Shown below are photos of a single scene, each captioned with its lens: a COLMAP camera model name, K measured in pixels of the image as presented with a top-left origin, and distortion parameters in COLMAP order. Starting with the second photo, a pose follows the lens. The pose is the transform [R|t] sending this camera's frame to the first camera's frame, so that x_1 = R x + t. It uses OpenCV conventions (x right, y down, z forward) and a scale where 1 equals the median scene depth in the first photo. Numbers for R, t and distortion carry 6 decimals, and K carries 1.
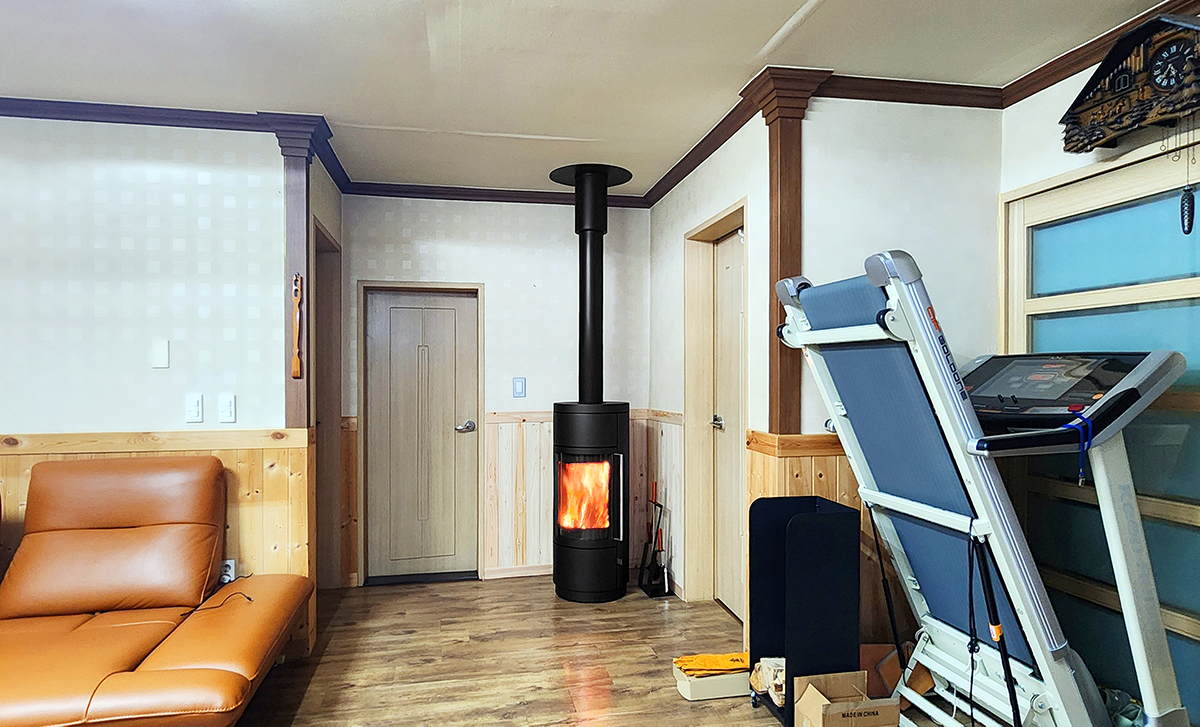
lens RADIAL K [[592.0, 0, 568.8], [0, 592.0, 370.7], [0, 0, 1]] dist [0.000436, 0.000495]
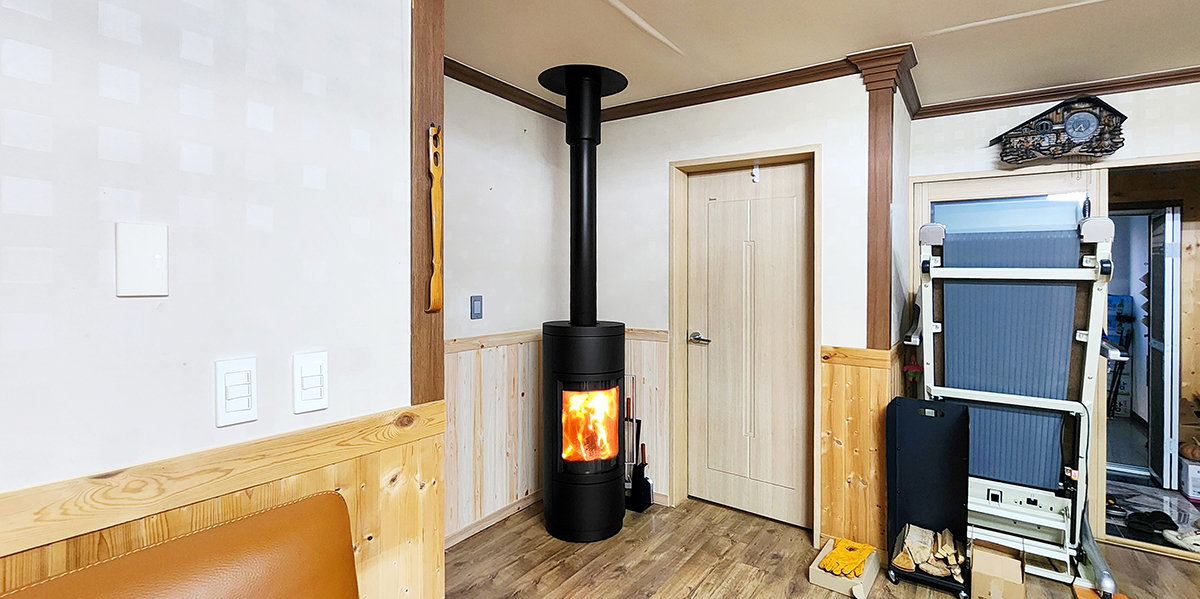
lens RADIAL K [[503.9, 0, 582.6], [0, 503.9, 278.2], [0, 0, 1]] dist [0.001796, -0.000357]
pose [[0.744919, 0.015287, 0.666980, -0.673401], [-0.017490, 0.999841, -0.003383, -0.019890], [-0.666926, -0.009146, 0.745068, 0.550131]]
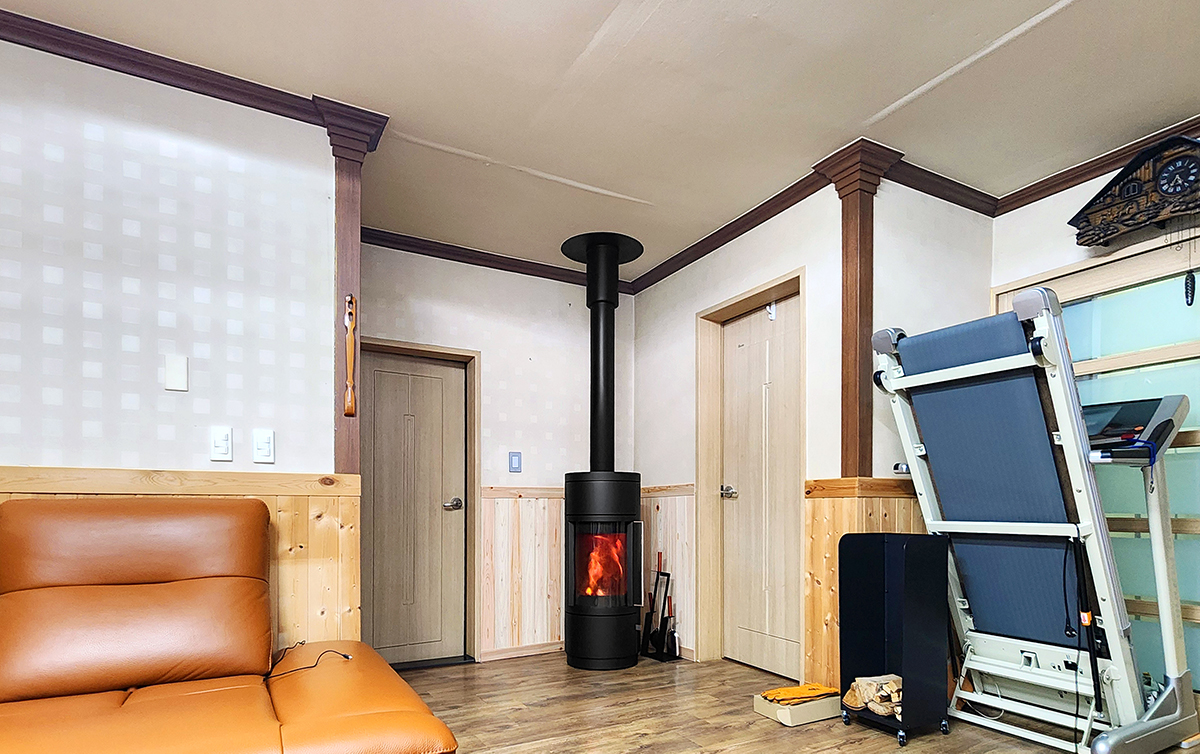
lens RADIAL K [[573.4, 0, 575.7], [0, 573.4, 495.0], [0, 0, 1]] dist [0.001034, -0.001538]
pose [[0.959680, 0.011907, 0.280842, -0.376834], [-0.010484, 0.999923, -0.006568, 0.130376], [-0.280898, 0.003359, 0.959732, 0.107170]]
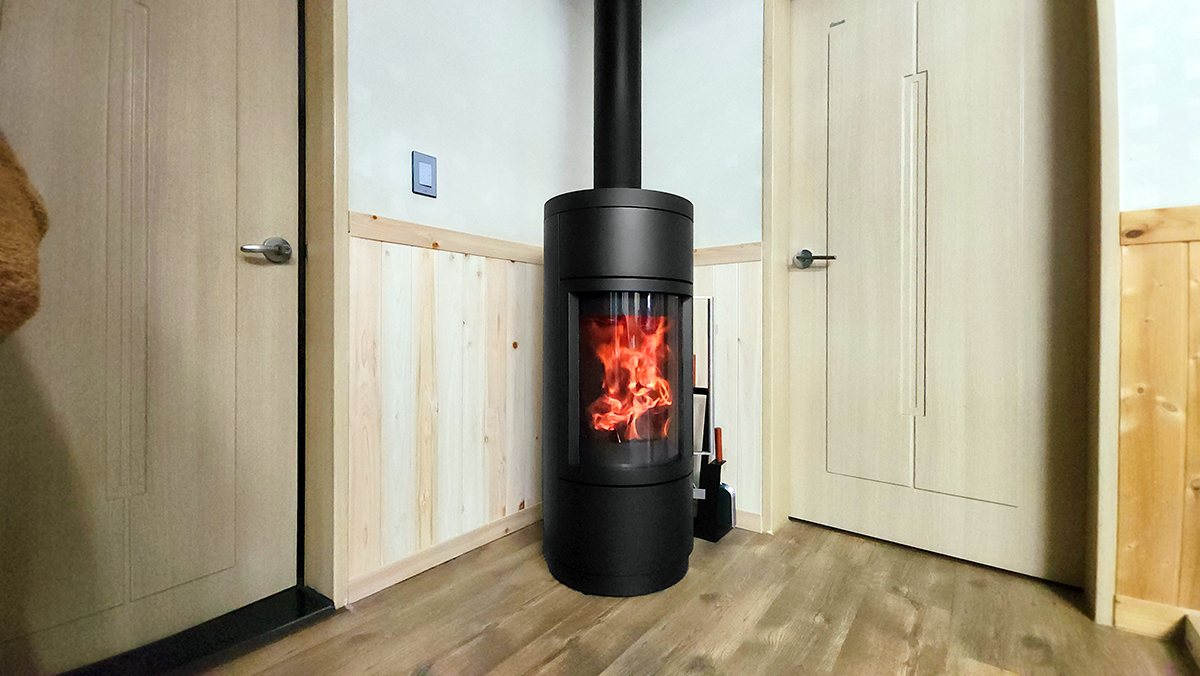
lens RADIAL K [[485.2, 0, 599.0], [0, 485.2, 337.1], [0, 0, 1]] dist [0.015408, 0.000434]
pose [[0.760885, -0.002903, 0.648880, -0.340603], [-0.024637, 0.999140, 0.033360, 0.213469], [-0.648419, -0.041369, 0.760159, 0.925705]]
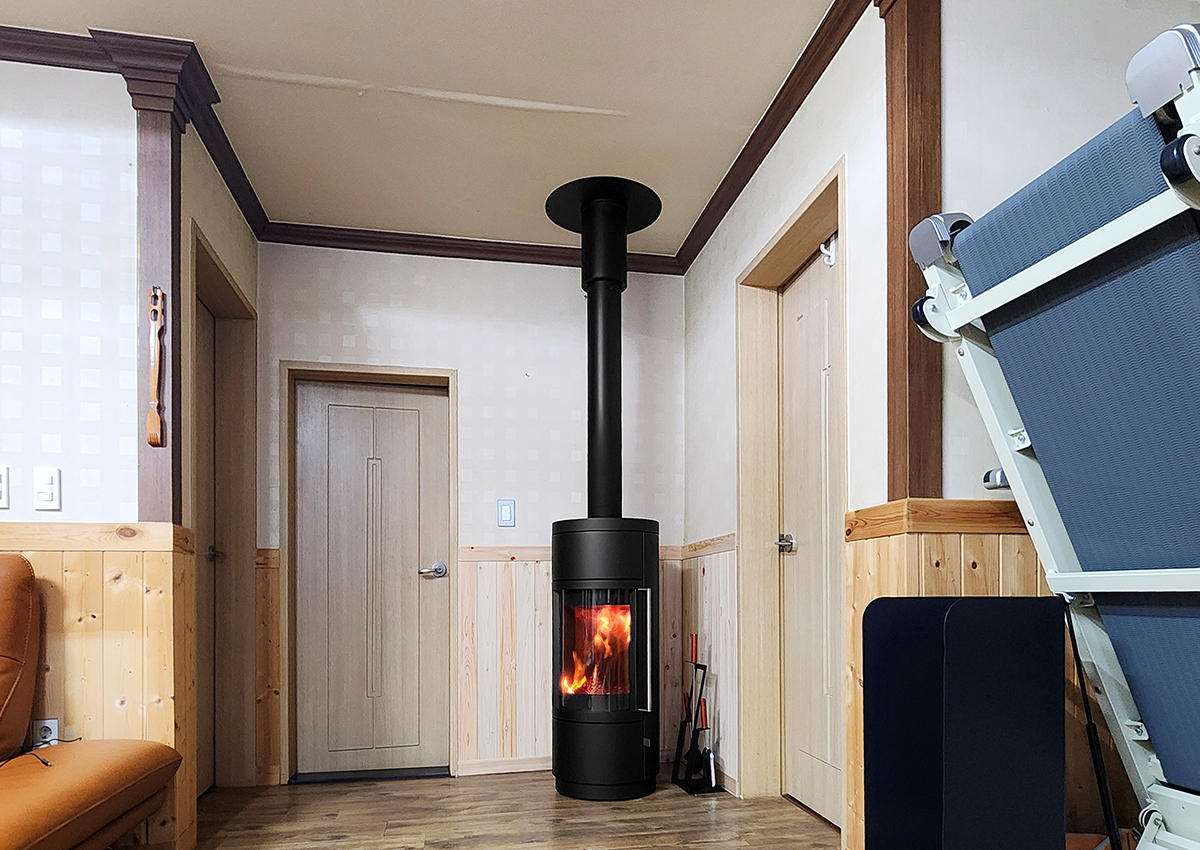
lens RADIAL K [[681.5, 0, 580.4], [0, 681.5, 577.8], [0, 0, 1]] dist [-0.000708, -0.002528]
pose [[0.999992, -0.004039, 0.000514, 0.010159], [0.004039, 0.999992, 0.000796, 0.160815], [-0.000517, -0.000793, 1.000000, 0.245048]]
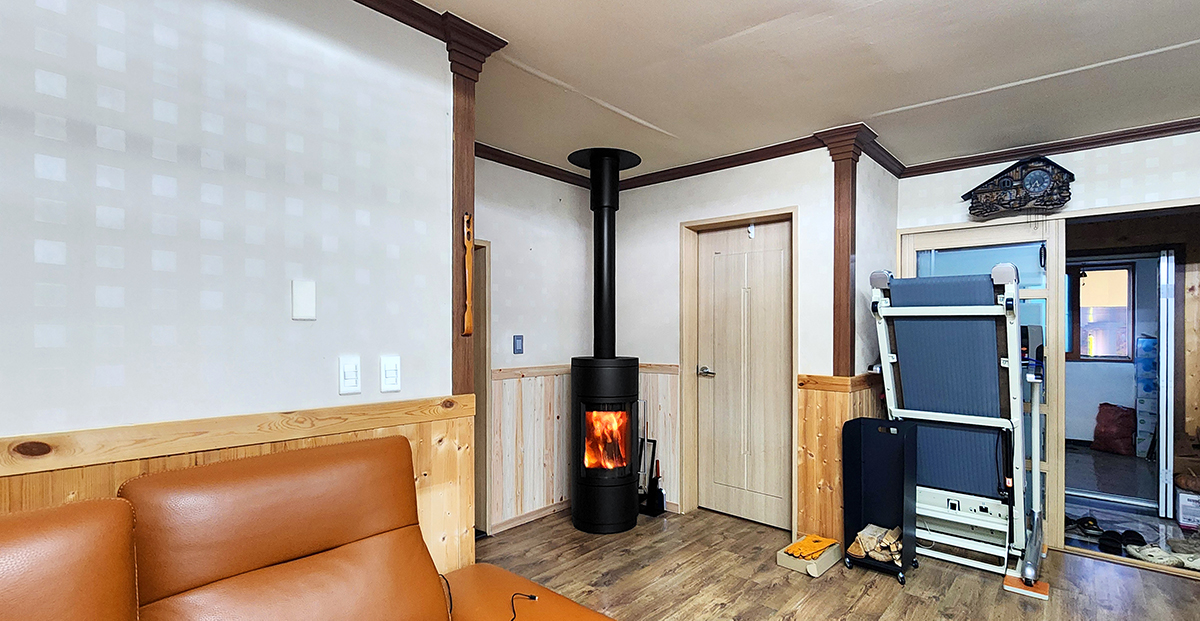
lens RADIAL K [[499.2, 0, 589.3], [0, 499.2, 327.0], [0, 0, 1]] dist [-0.004903, -0.000893]
pose [[0.822014, 0.015025, 0.569268, -0.724482], [-0.013054, 0.999886, -0.007542, 0.003987], [-0.569317, -0.001232, 0.822117, 0.306695]]
